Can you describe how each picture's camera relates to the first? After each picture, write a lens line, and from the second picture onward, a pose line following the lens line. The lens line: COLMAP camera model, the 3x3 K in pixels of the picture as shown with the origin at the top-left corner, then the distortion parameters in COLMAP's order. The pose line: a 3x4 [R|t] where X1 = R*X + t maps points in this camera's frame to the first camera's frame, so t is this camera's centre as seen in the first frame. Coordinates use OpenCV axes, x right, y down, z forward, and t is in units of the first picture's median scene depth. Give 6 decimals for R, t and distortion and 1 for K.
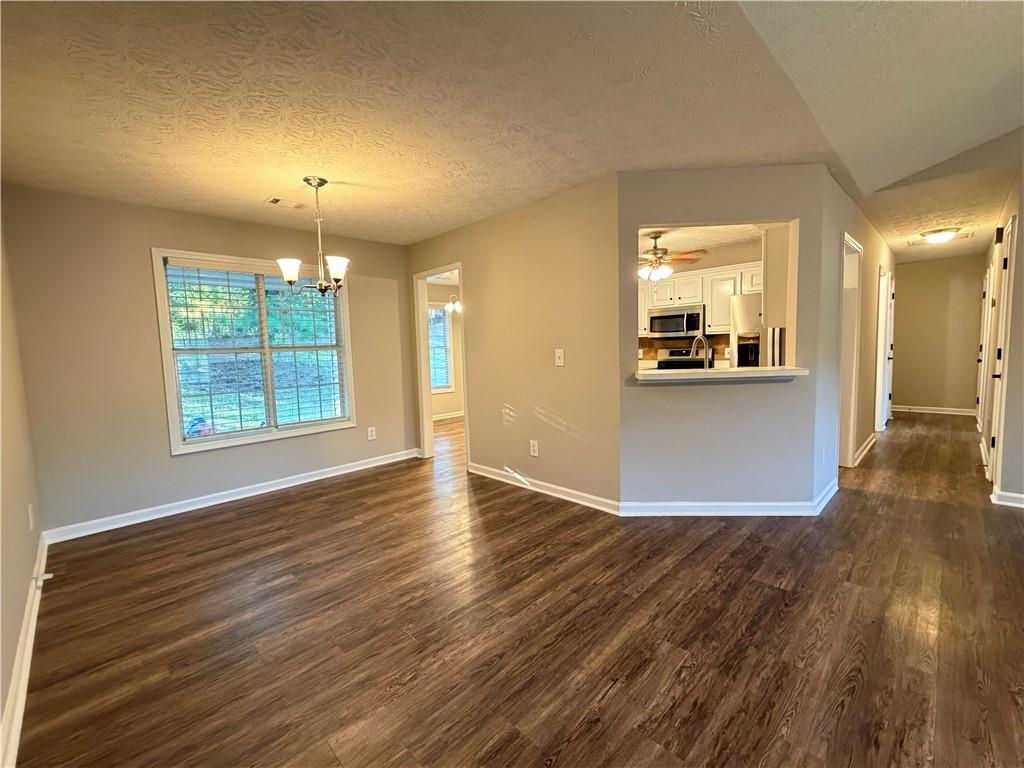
lens RADIAL K [[435.0, 0, 512.0], [0, 435.0, 384.0], [0, 0, 1]] dist [-0.001161, 0.000018]
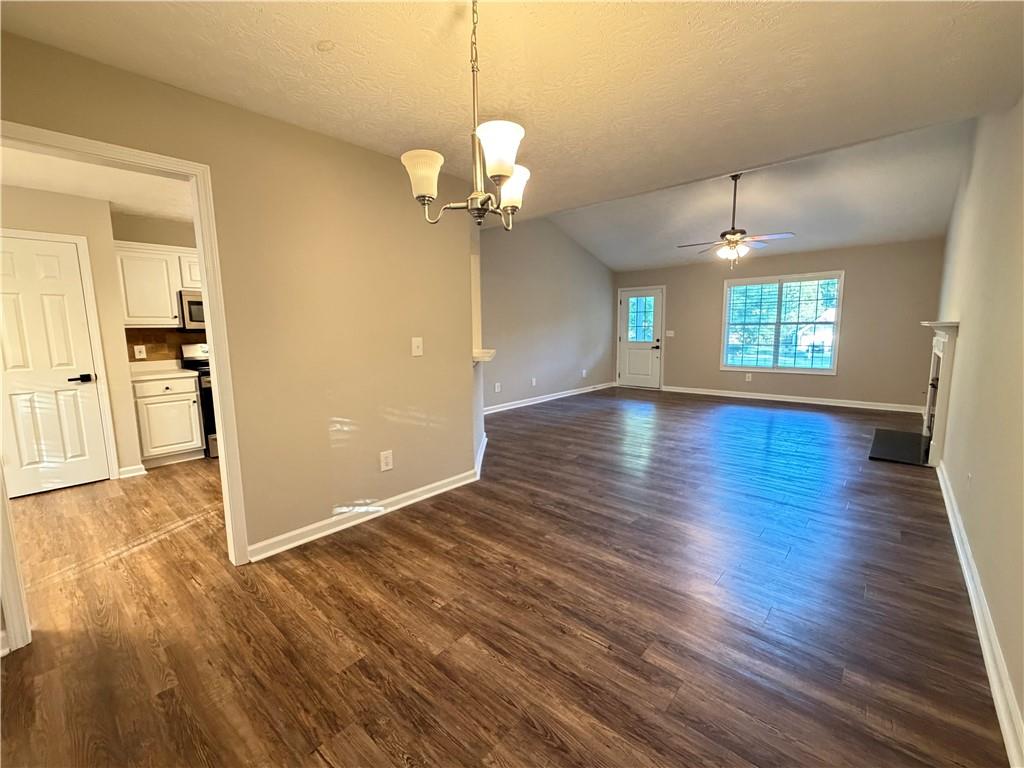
lens RADIAL K [[435.0, 0, 512.0], [0, 435.0, 384.0], [0, 0, 1]] dist [-0.001161, 0.000018]
pose [[-0.063056, -0.094822, 0.993495, -0.876131], [0.102884, 0.989555, 0.100976, -0.059428], [-0.992693, 0.108582, -0.052642, 0.921091]]
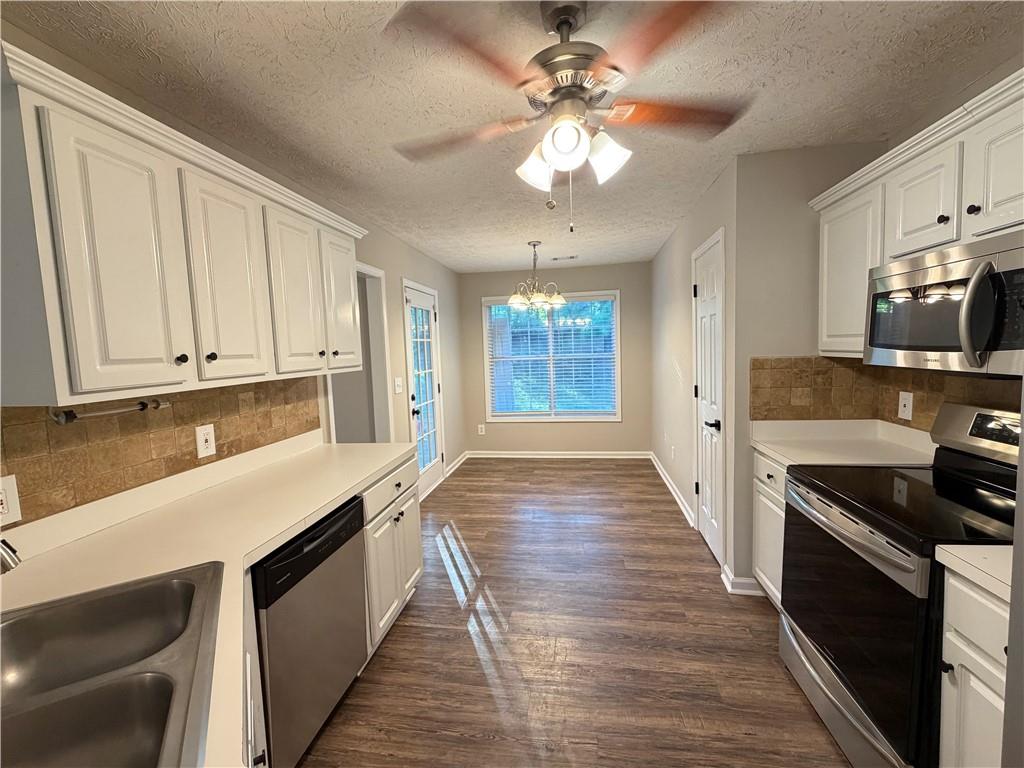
lens RADIAL K [[435.0, 0, 512.0], [0, 435.0, 384.0], [0, 0, 1]] dist [-0.001161, 0.000018]
pose [[0.585635, 0.081447, -0.806473, 0.746230], [-0.051579, 0.996667, 0.063200, -0.184727], [0.808932, 0.004585, 0.587884, 1.152754]]
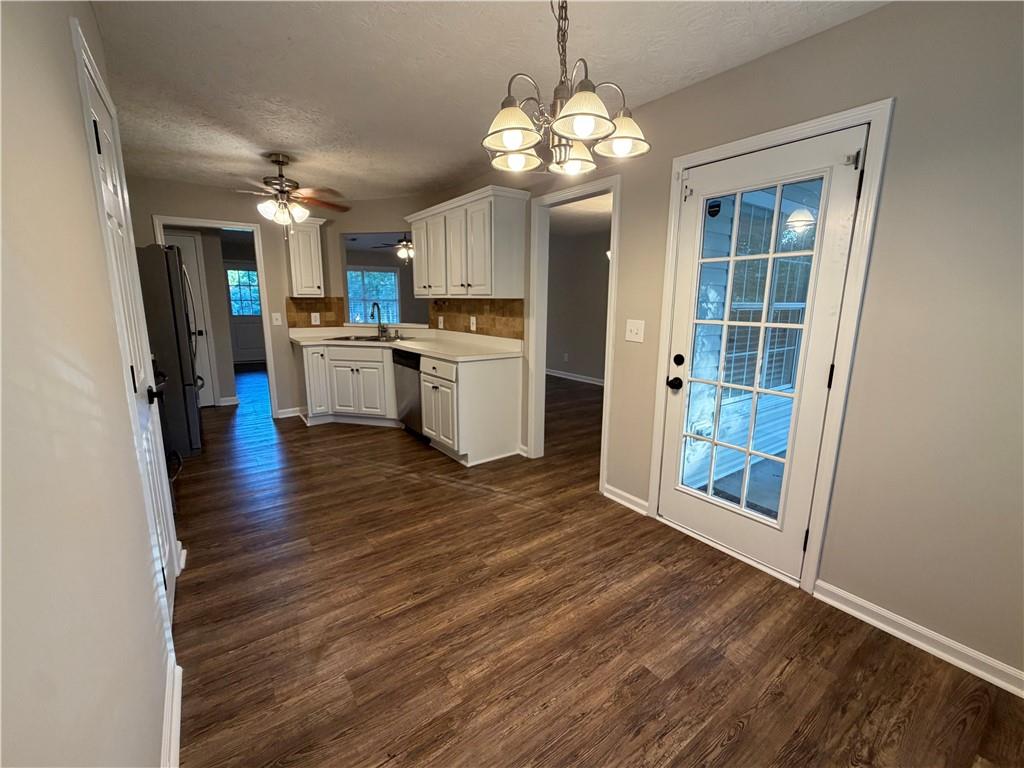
lens RADIAL K [[435.0, 0, 512.0], [0, 435.0, 384.0], [0, 0, 1]] dist [-0.001161, 0.000018]
pose [[-0.987405, -0.004494, 0.158150, -0.251388], [0.038588, 0.962570, 0.268274, -0.226440], [-0.153436, 0.270998, -0.950272, 2.428774]]
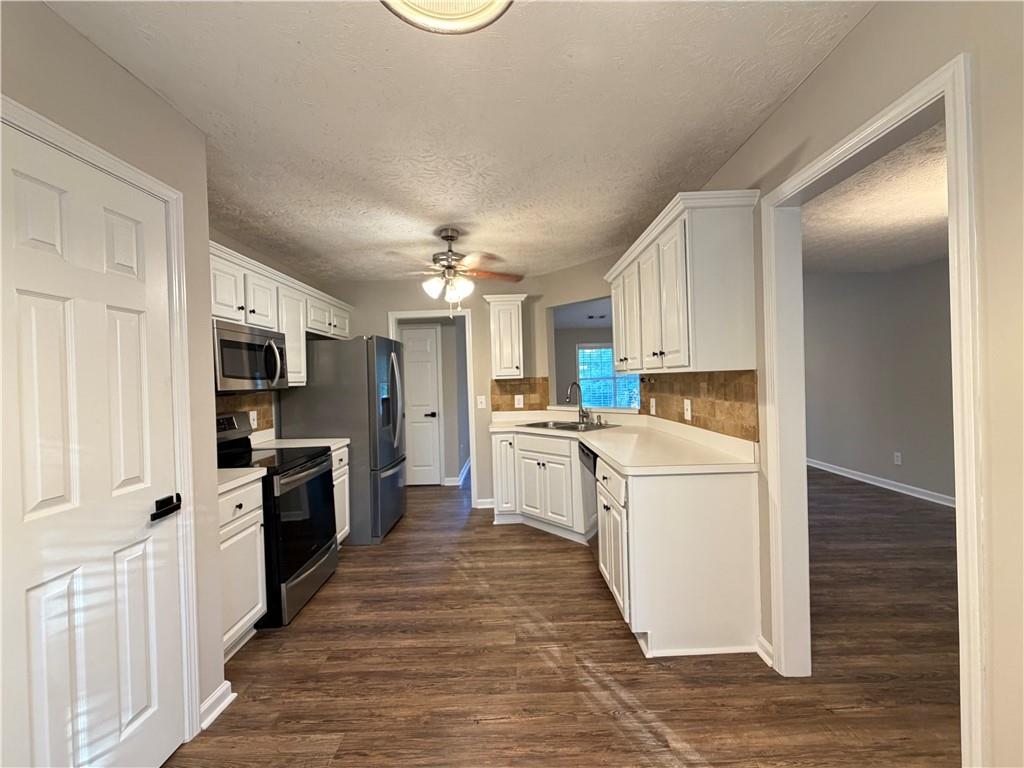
lens RADIAL K [[435.0, 0, 512.0], [0, 435.0, 384.0], [0, 0, 1]] dist [-0.001161, 0.000018]
pose [[-0.706291, 0.047882, 0.706301, -0.298184], [0.114181, 0.992352, 0.046905, -0.187406], [-0.698653, 0.113775, -0.706356, 2.013645]]
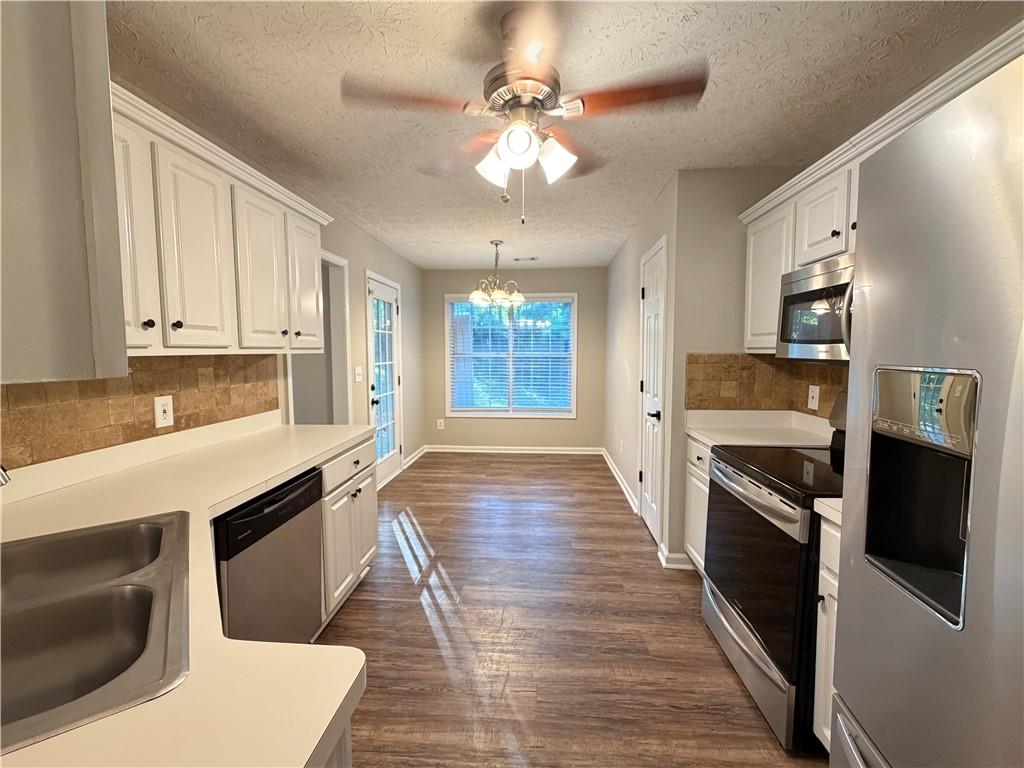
lens RADIAL K [[435.0, 0, 512.0], [0, 435.0, 384.0], [0, 0, 1]] dist [-0.001161, 0.000018]
pose [[0.651640, 0.091124, -0.753035, 0.791214], [-0.083772, 0.995331, 0.047953, -0.157313], [0.753889, 0.031835, 0.656230, 1.132059]]
